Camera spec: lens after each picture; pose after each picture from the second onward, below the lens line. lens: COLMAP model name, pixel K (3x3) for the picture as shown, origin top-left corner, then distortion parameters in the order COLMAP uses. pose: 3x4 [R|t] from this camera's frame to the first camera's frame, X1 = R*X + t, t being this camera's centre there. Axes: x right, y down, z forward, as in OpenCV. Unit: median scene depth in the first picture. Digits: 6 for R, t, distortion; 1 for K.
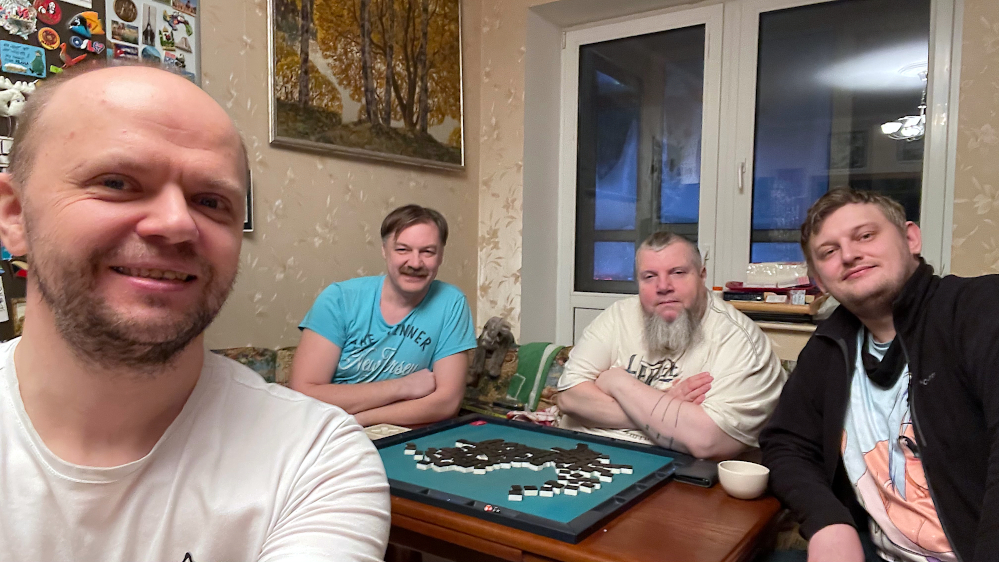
lens RADIAL K [[646.7, 0, 501.9], [0, 646.7, 279.5], [0, 0, 1]] dist [0.050822, 0.001066]
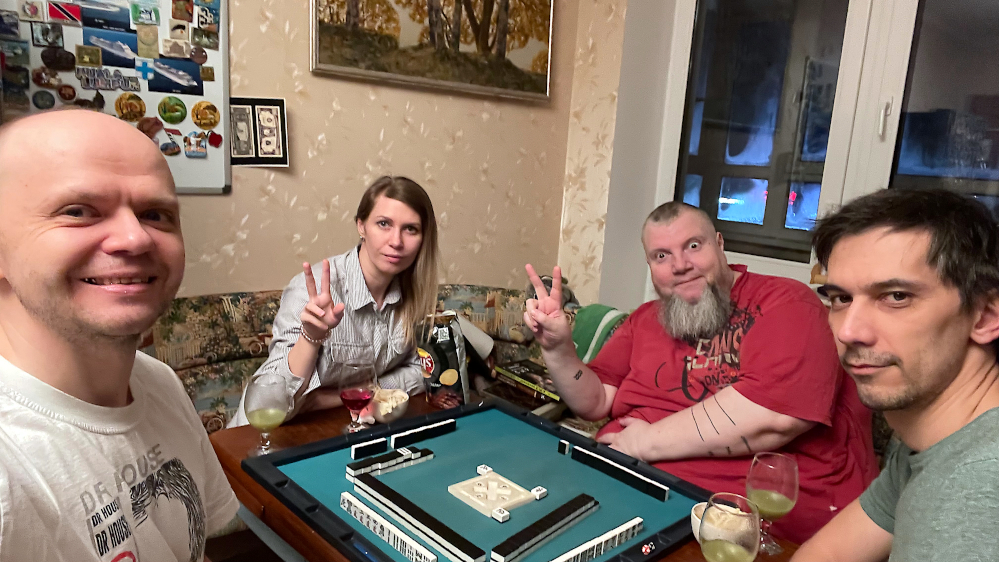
lens RADIAL K [[646.7, 0, 498.2], [0, 646.7, 279.5], [0, 0, 1]] dist [0.050822, 0.001066]
pose [[0.975464, 0.084753, -0.203192, 0.091368], [-0.059229, 0.989930, 0.128568, -0.042163], [0.212042, -0.113379, 0.970661, 0.102850]]
